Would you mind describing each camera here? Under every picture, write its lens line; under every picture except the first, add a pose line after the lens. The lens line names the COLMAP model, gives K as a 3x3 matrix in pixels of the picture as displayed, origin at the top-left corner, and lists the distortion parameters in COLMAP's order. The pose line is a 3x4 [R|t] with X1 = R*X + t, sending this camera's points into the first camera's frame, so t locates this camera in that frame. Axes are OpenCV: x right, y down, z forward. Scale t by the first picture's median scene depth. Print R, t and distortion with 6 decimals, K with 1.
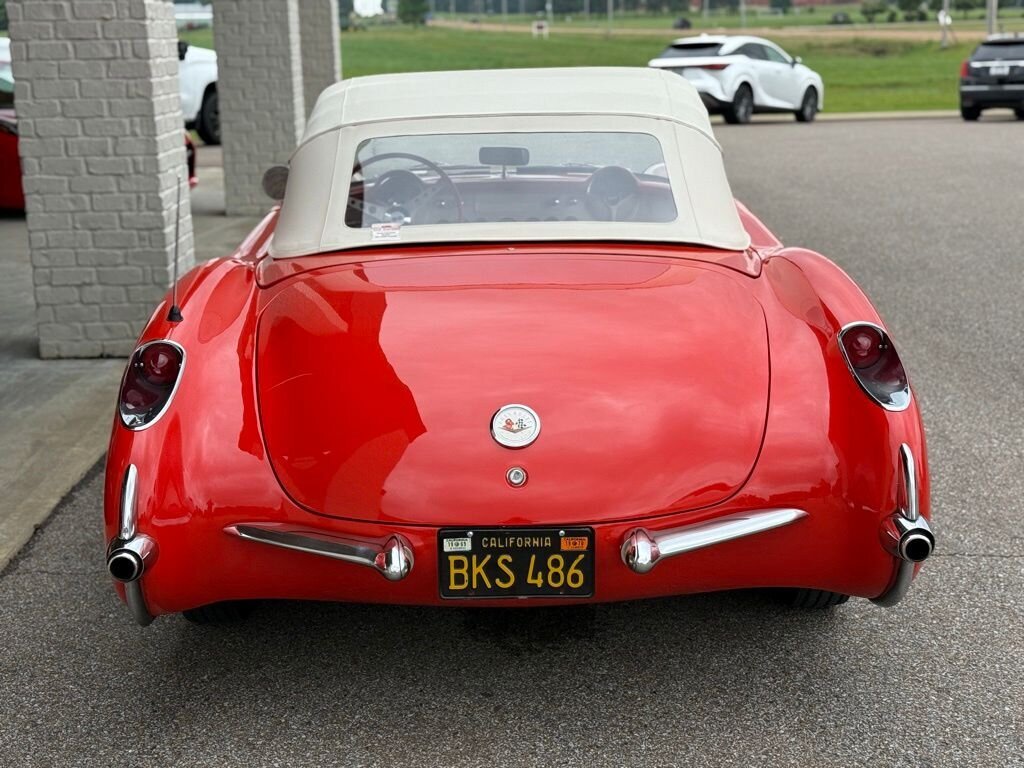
lens RADIAL K [[1508.7, 0, 501.2], [0, 1508.7, 382.9], [0, 0, 1]] dist [0.213514, -0.478558]
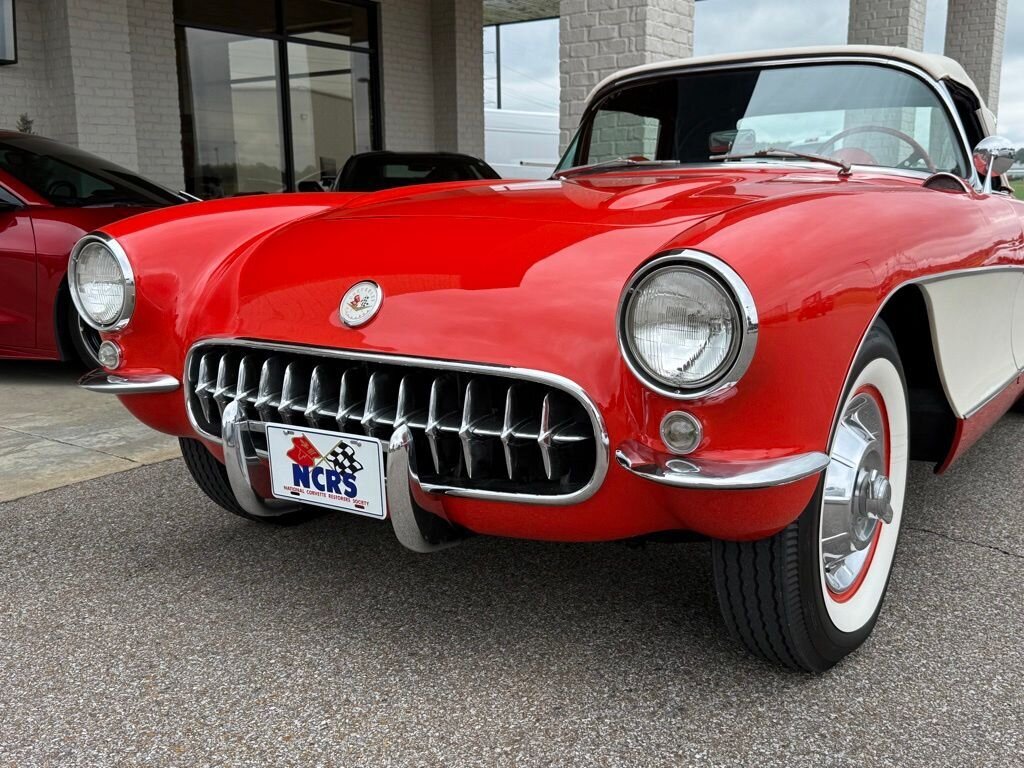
lens RADIAL K [[1020.8, 0, 512.0], [0, 1020.8, 384.0], [0, 0, 1]] dist [0.183828, -0.406528]
pose [[0.795980, 0.125352, -0.592202, 0.245494], [-0.147112, 0.989052, 0.011619, 0.032886], [0.587175, 0.077871, 0.805706, 0.218578]]
